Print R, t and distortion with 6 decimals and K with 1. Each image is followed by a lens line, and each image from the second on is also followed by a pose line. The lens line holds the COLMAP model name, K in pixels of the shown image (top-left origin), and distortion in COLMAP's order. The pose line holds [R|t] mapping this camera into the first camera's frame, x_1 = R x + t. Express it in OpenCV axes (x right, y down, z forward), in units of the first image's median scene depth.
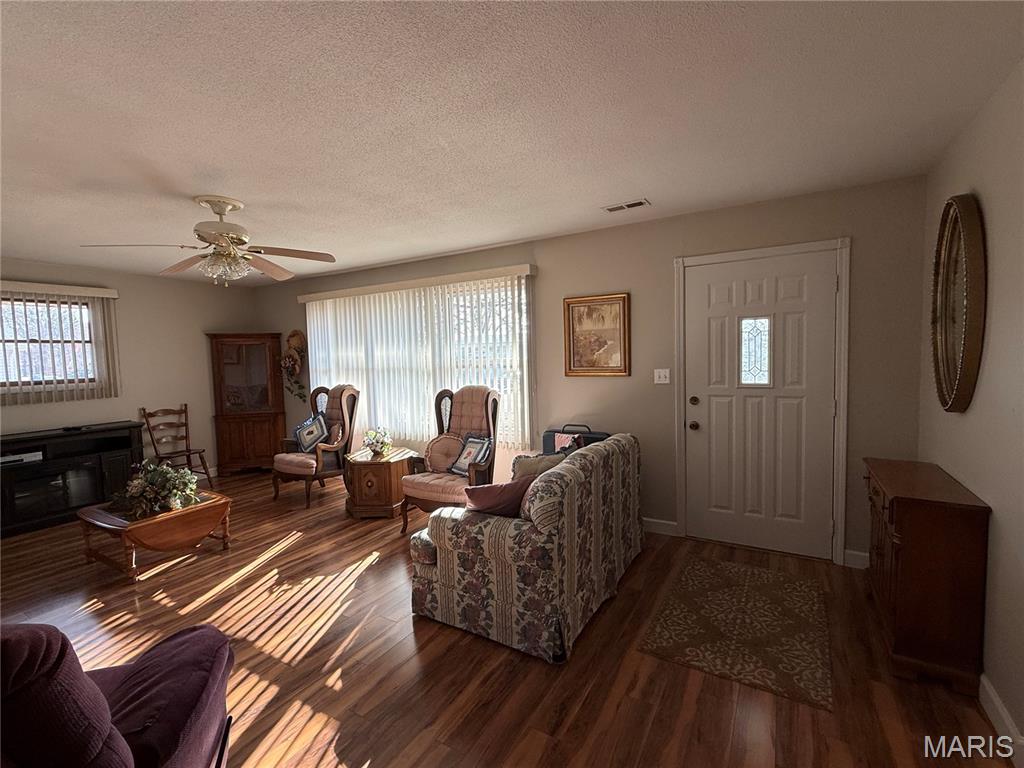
lens RADIAL K [[455.8, 0, 512.7], [0, 455.8, 383.8], [0, 0, 1]] dist [-0.001563, -0.002089]
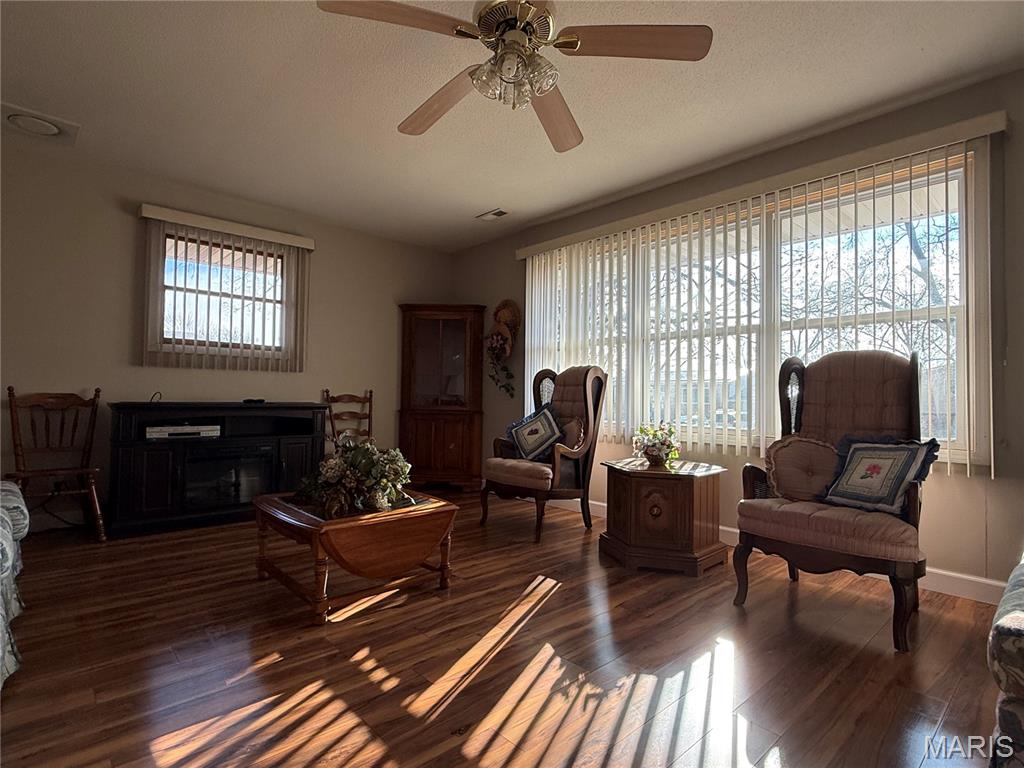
lens RADIAL K [[523.5, 0, 513.1], [0, 523.5, 382.4], [0, 0, 1]] dist [-0.005329, -0.000059]
pose [[0.954436, 0.032159, -0.296678, -0.265477], [-0.058601, 0.995017, -0.080665, 0.108026], [0.292606, 0.094375, 0.951565, 0.258795]]
